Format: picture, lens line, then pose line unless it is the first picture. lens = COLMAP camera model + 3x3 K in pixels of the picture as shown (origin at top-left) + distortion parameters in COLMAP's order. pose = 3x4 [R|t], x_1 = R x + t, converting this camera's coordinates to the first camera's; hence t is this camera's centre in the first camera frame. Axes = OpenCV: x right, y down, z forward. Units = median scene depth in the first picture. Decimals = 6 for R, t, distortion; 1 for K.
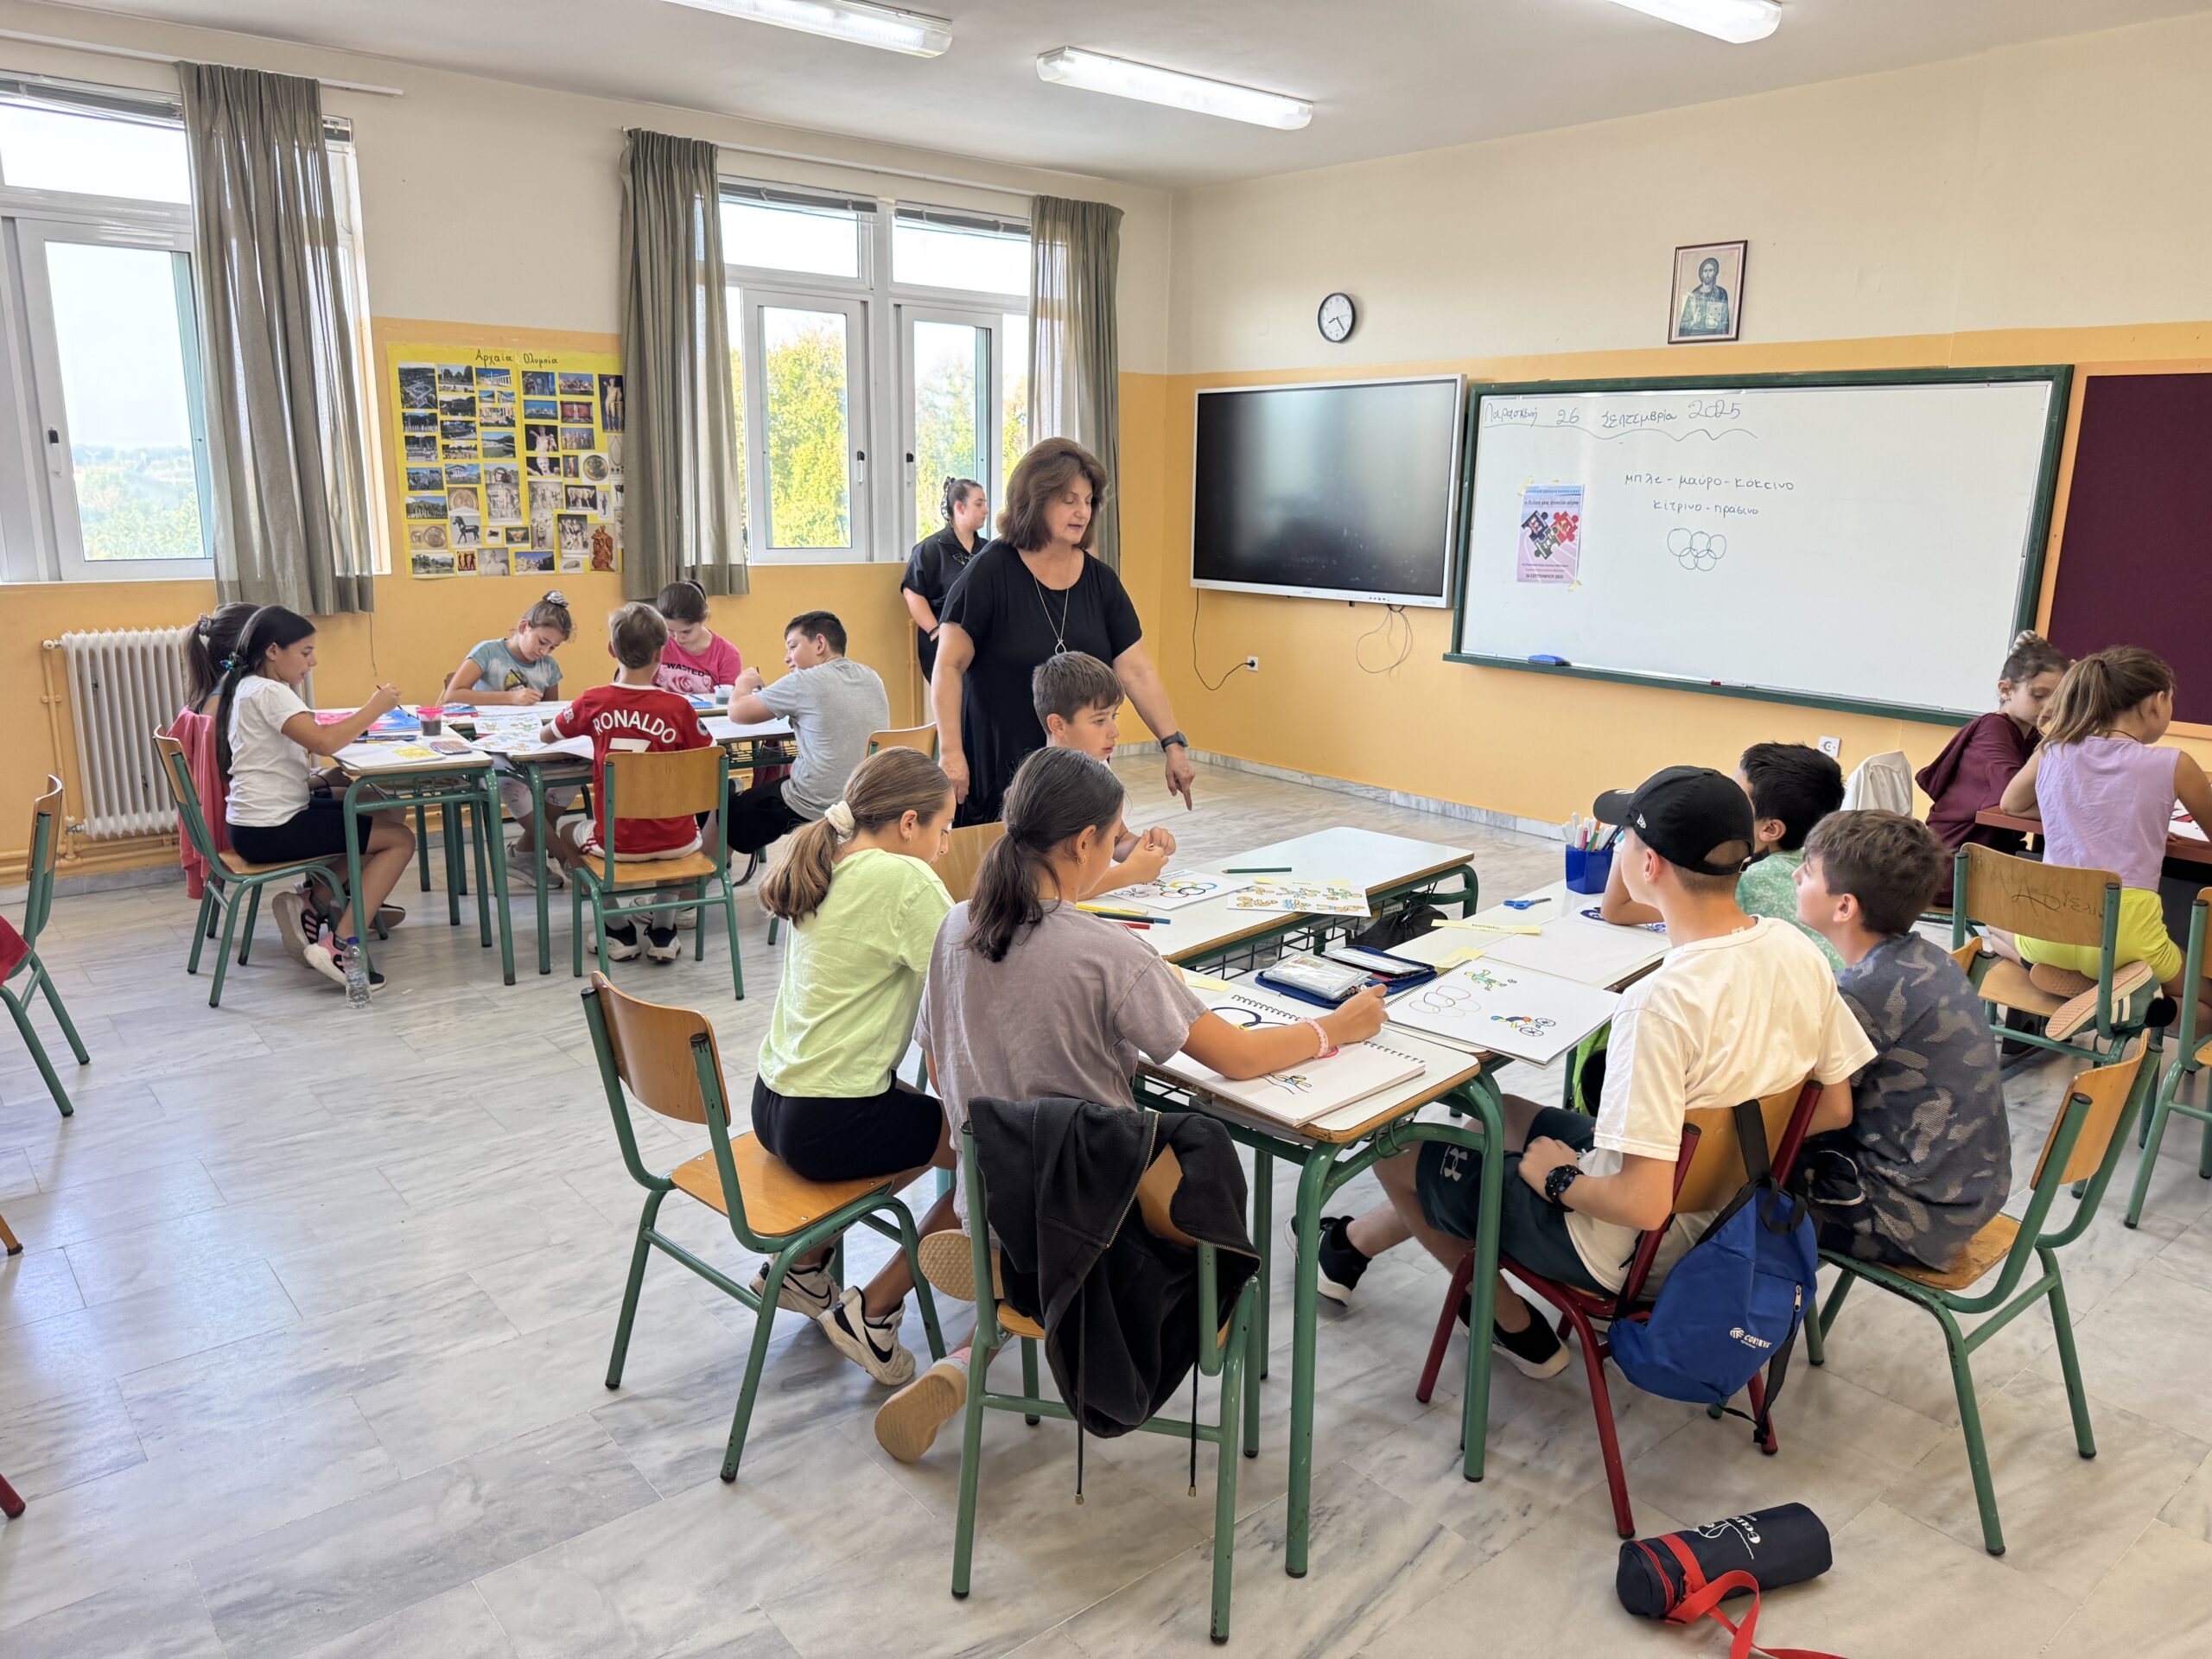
lens RADIAL K [[1591.4, 0, 1096.8], [0, 1591.4, 851.6], [0, 0, 1]] dist [0.089123, -0.114978]
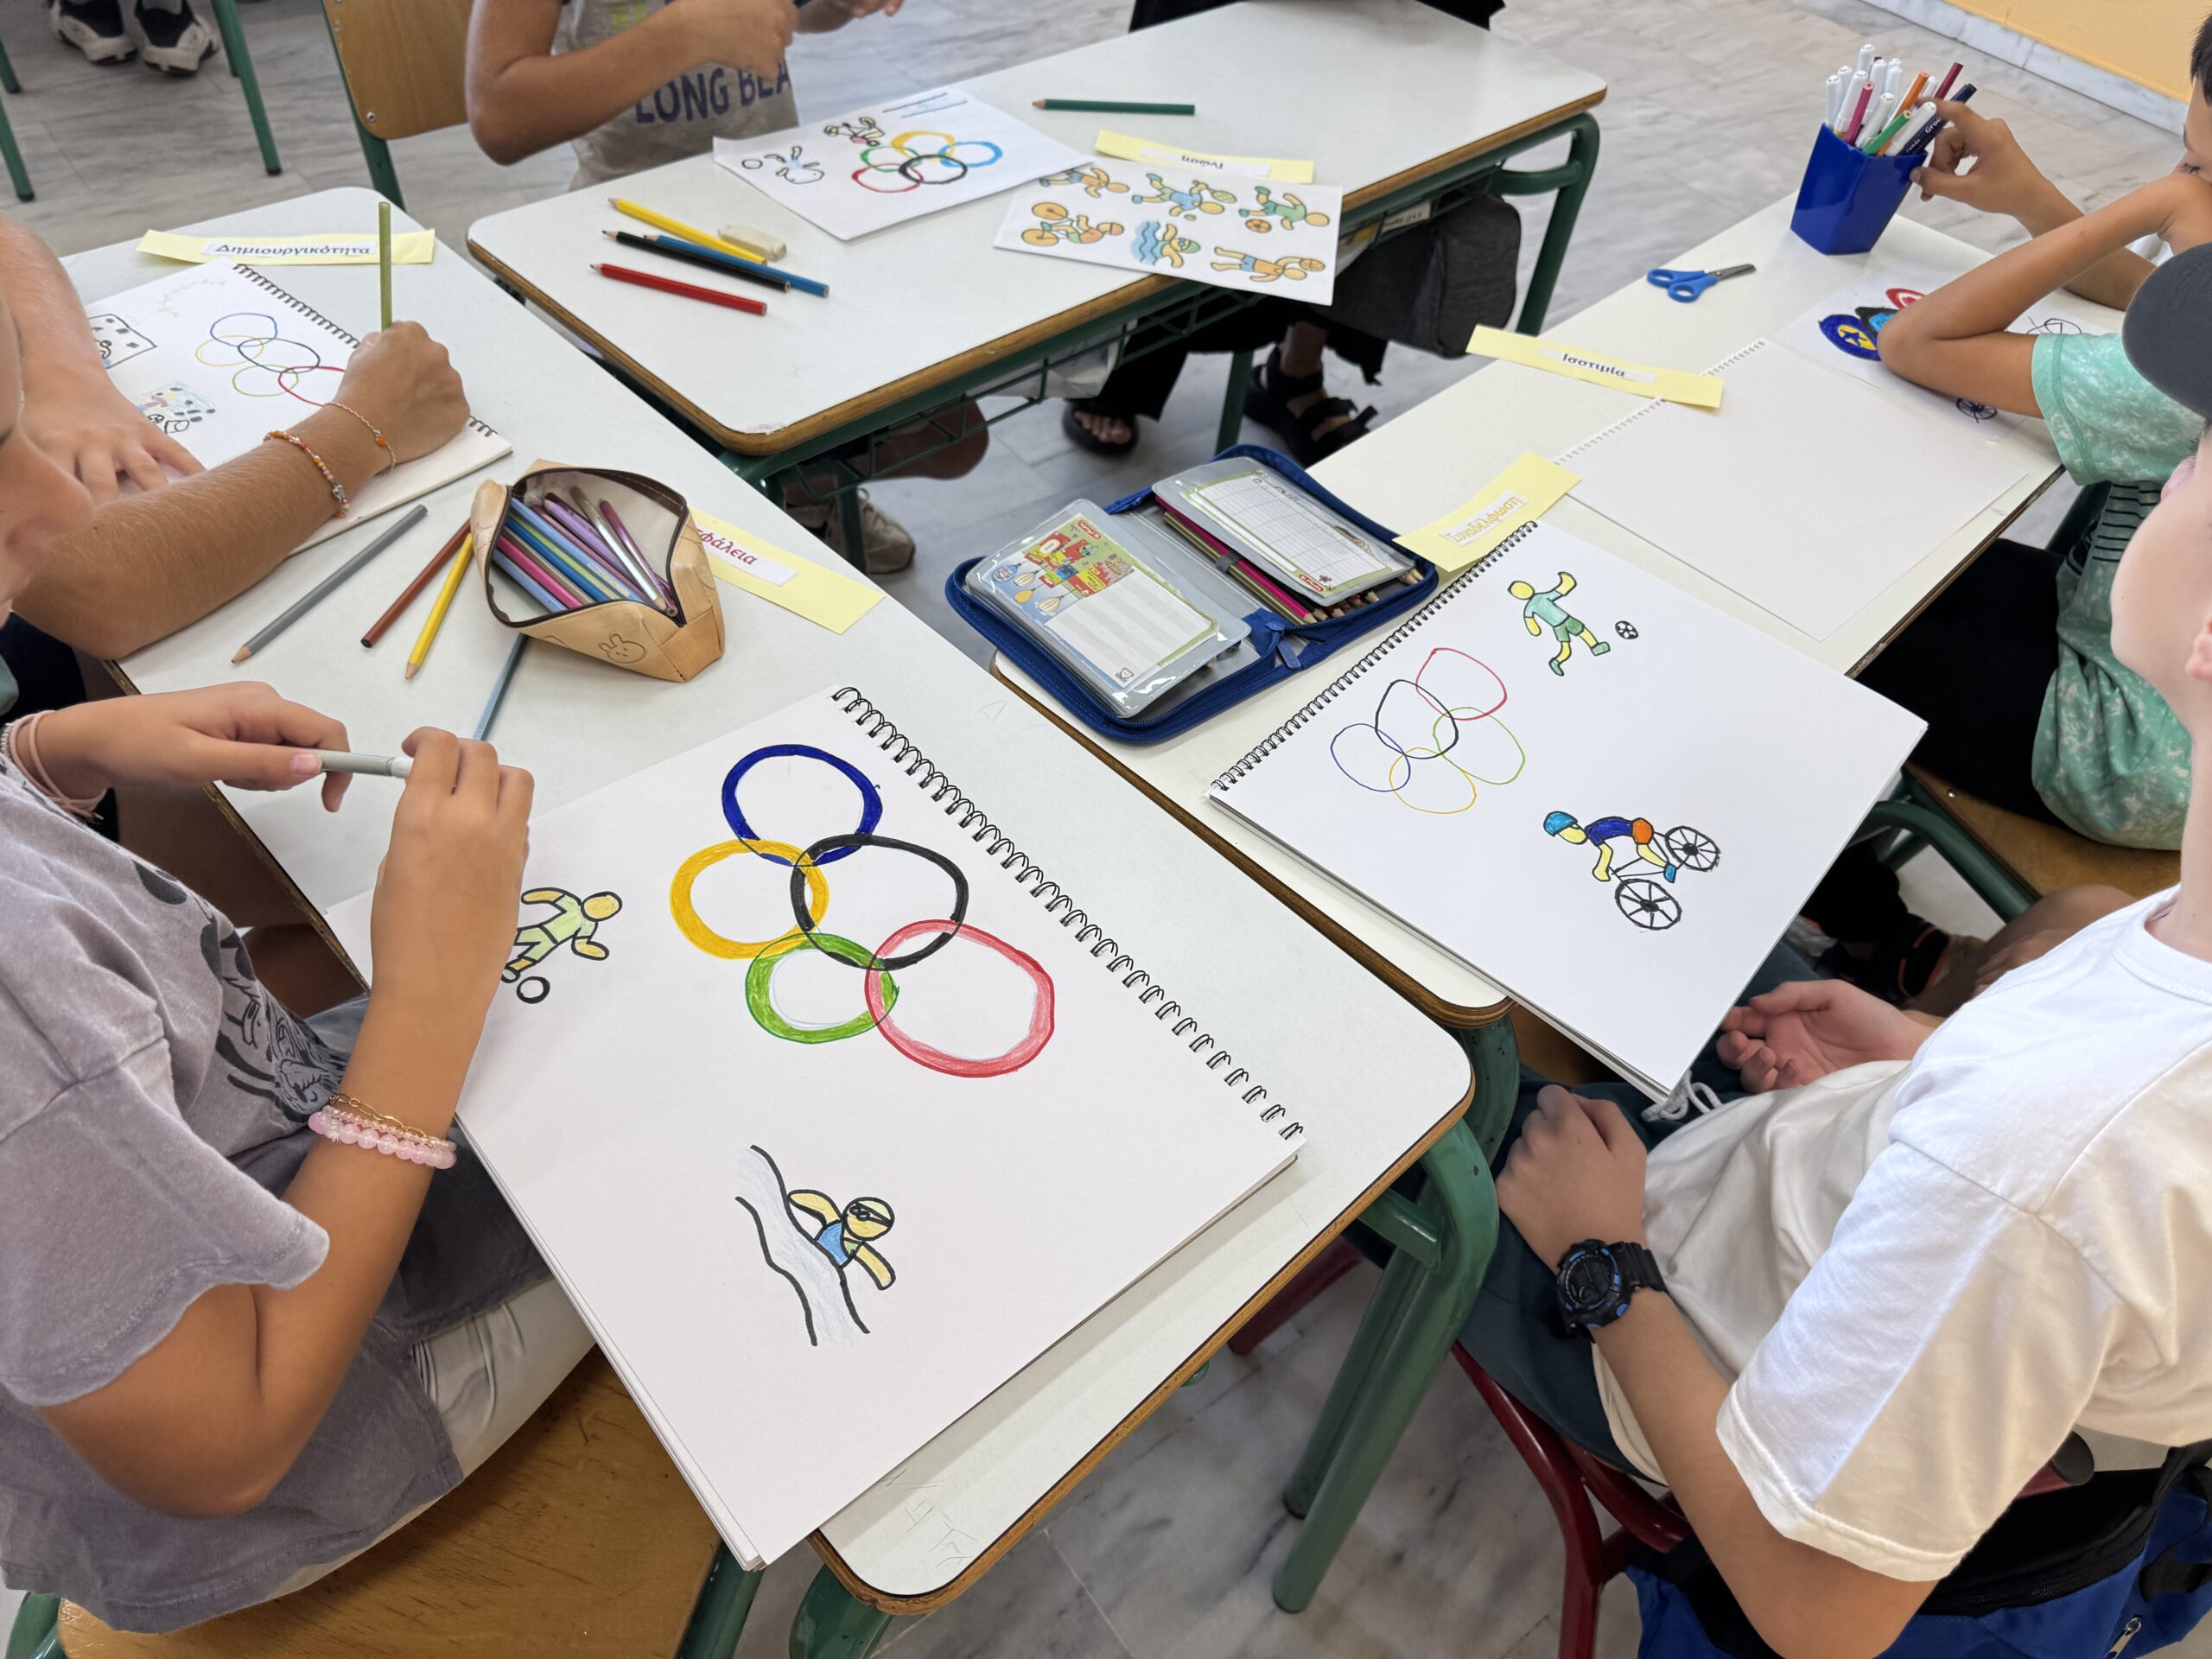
lens RADIAL K [[1591.4, 0, 1096.8], [0, 1591.4, 851.6], [0, 0, 1]] dist [0.089123, -0.114978]
pose [[0.995668, 0.089277, 0.025967, 0.112788], [-0.089239, 0.839221, 0.536418, -0.059753], [0.026098, -0.536412, 0.843553, 0.565359]]
